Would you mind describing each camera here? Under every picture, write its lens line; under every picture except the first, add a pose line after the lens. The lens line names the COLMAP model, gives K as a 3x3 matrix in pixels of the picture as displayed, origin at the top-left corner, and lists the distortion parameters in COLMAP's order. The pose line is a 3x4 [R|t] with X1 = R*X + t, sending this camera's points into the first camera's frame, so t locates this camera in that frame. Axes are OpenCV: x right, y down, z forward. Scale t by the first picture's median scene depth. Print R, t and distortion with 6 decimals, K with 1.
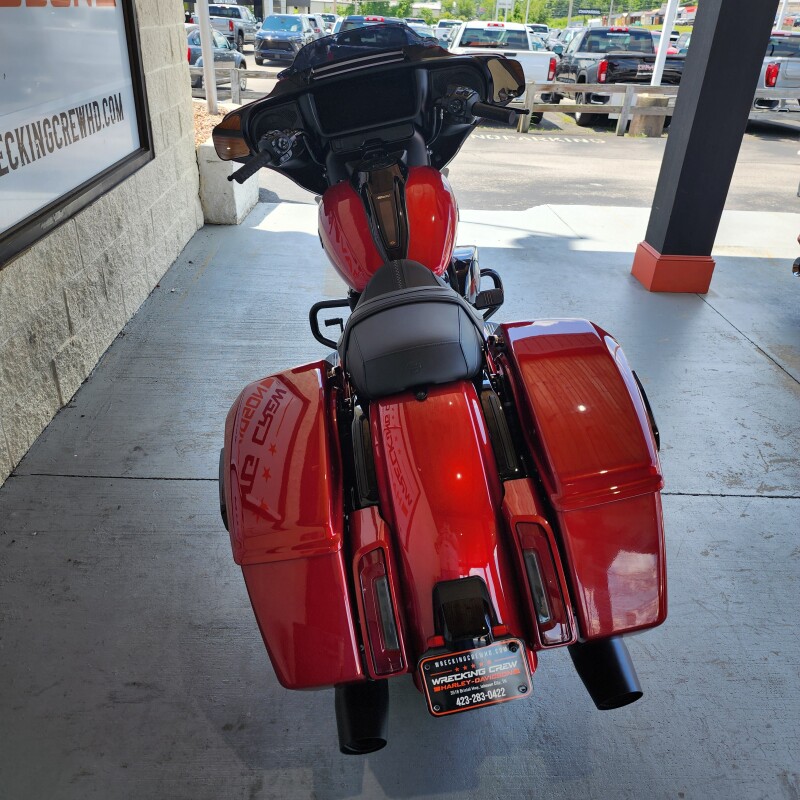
lens RADIAL K [[718.6, 0, 395.6], [0, 718.6, 382.8], [0, 0, 1]] dist [0.060444, -0.047350]
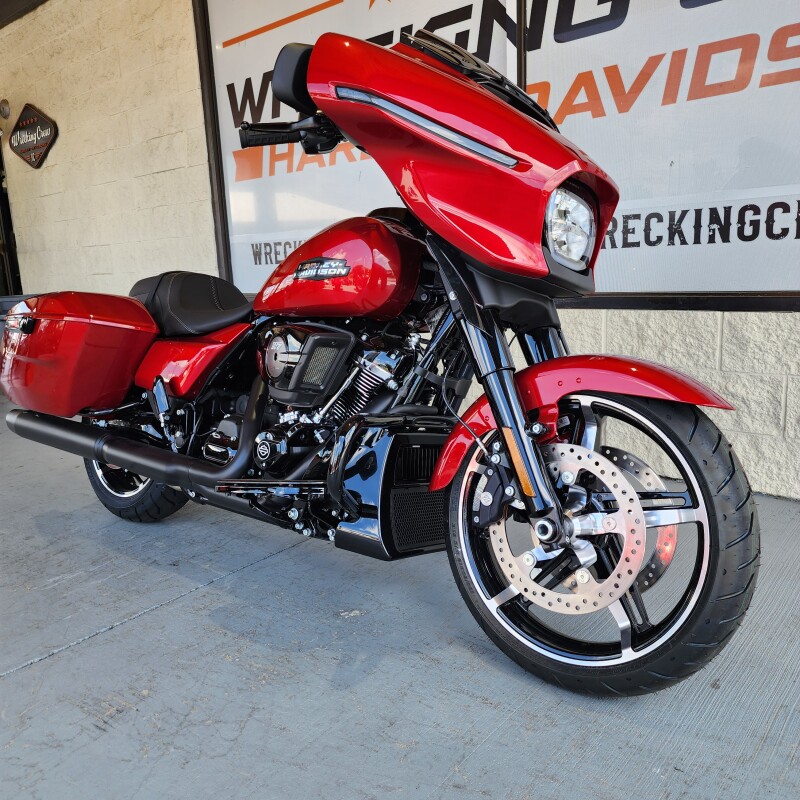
lens RADIAL K [[718.6, 0, 393.9], [0, 718.6, 393.7], [0, 0, 1]] dist [0.060444, -0.047350]
pose [[-0.692606, 0.113363, -0.712353, 0.790655], [-0.320176, 0.836636, 0.444441, -0.680691], [0.646363, 0.535901, -0.543163, 2.128369]]
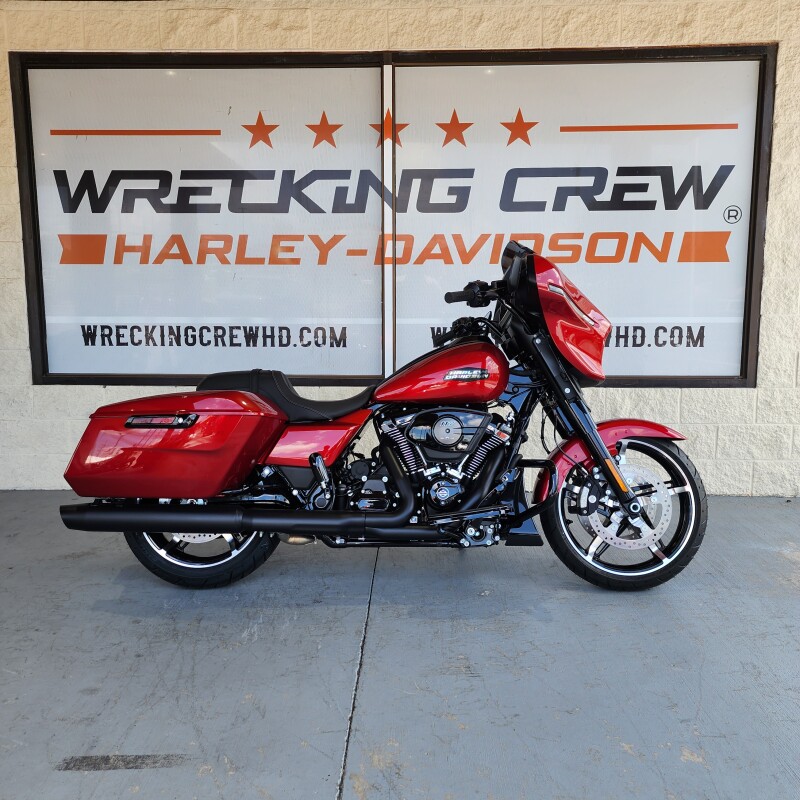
lens RADIAL K [[718.6, 0, 403.1], [0, 718.6, 378.5], [0, 0, 1]] dist [0.060444, -0.047350]
pose [[-0.061674, 0.055508, -0.996552, 1.758694], [-0.458235, 0.885430, 0.077677, -0.392922], [0.886689, 0.461446, -0.029172, 1.330098]]
